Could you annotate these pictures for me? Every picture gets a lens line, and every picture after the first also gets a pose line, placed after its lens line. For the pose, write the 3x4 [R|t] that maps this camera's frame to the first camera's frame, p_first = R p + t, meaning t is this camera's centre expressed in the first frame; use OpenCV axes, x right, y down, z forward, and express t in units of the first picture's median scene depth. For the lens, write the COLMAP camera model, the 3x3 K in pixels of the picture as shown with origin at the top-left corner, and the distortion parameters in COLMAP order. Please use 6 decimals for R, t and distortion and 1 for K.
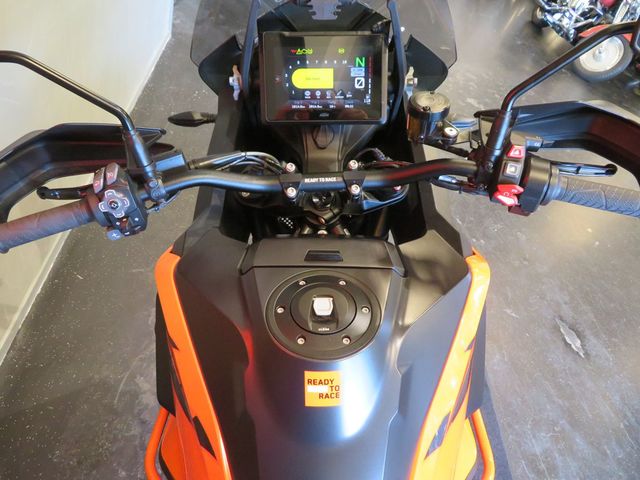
lens RADIAL K [[473.4, 0, 320.0], [0, 473.4, 240.0], [0, 0, 1]] dist [-0.000230, -0.003059]
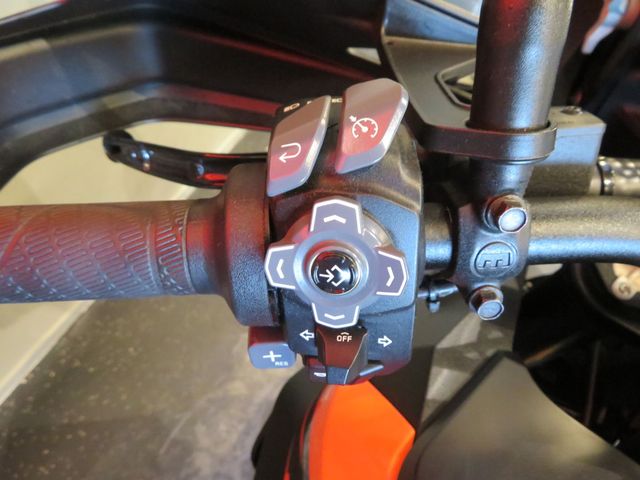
lens RADIAL K [[473.4, 0, 320.0], [0, 473.4, 240.0], [0, 0, 1]] dist [-0.000230, -0.003059]
pose [[0.940990, 0.279983, -0.190126, -0.319410], [-0.287660, 0.957638, -0.013479, -0.065633], [0.178298, 0.067375, 0.981667, 0.626043]]
